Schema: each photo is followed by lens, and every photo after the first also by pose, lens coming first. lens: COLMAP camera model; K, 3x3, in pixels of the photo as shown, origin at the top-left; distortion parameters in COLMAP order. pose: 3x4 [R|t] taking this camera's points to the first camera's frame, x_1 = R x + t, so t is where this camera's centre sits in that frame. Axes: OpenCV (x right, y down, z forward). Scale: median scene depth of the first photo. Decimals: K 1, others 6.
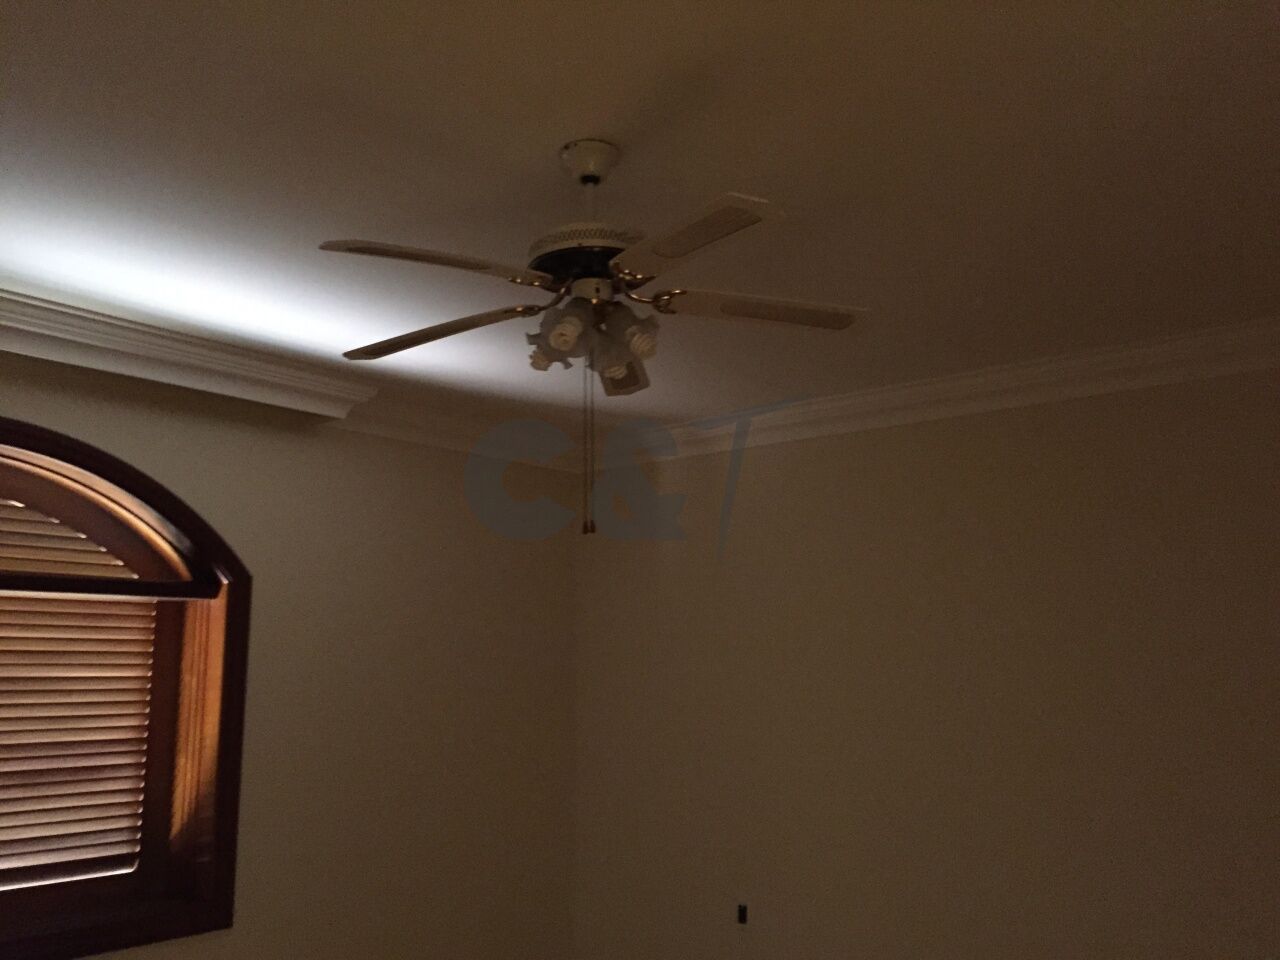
lens RADIAL K [[1075.2, 0, 623.5], [0, 1075.2, 481.3], [0, 0, 1]] dist [0.071753, -0.101623]
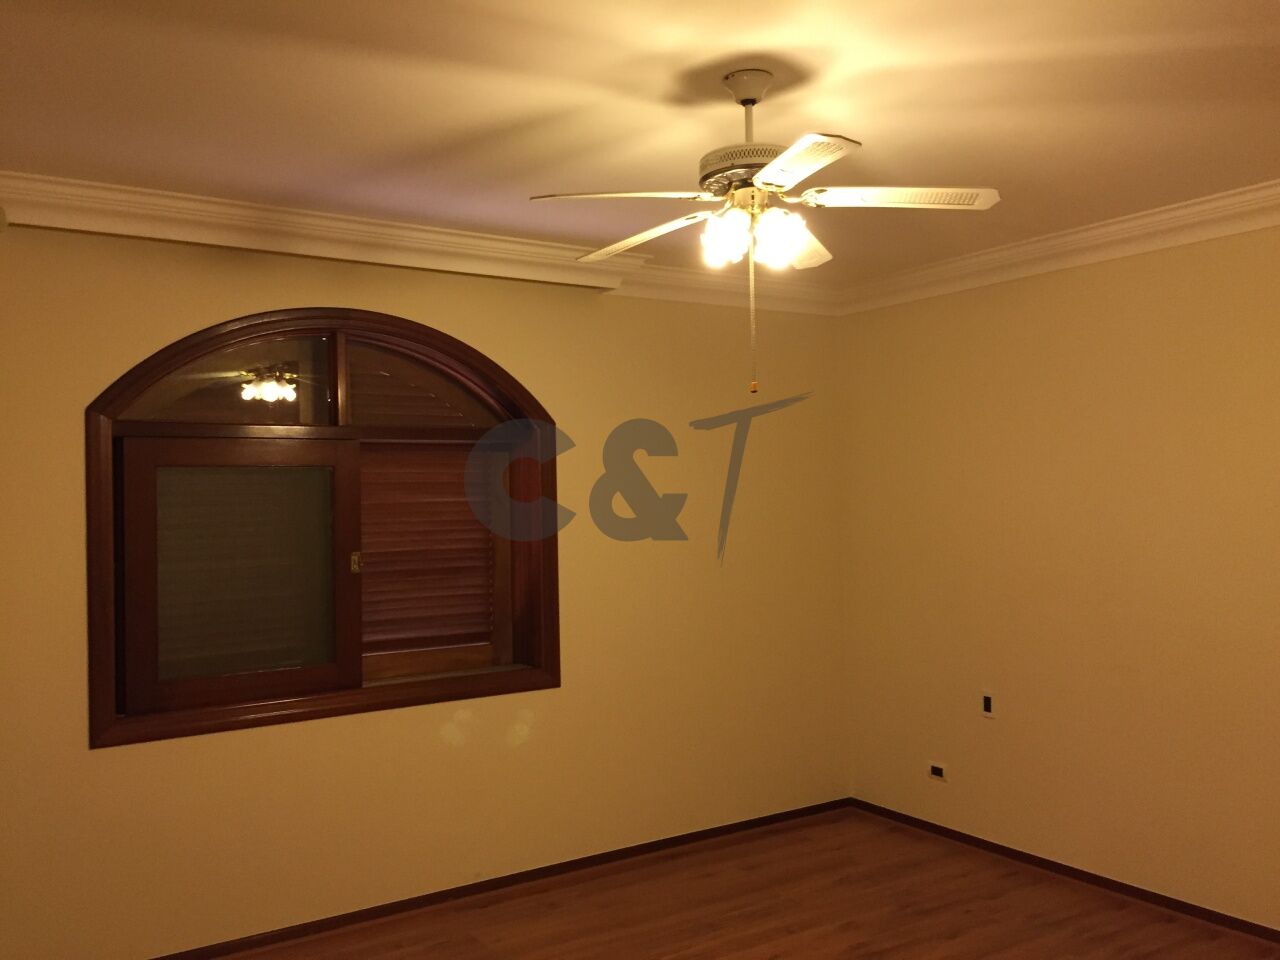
lens RADIAL K [[1075.2, 0, 623.5], [0, 1075.2, 481.3], [0, 0, 1]] dist [0.071753, -0.101623]
pose [[0.948711, -0.015334, -0.315771, 0.121595], [0.066441, 0.986187, 0.151727, -0.028383], [0.309083, -0.164925, 0.936625, -0.148874]]
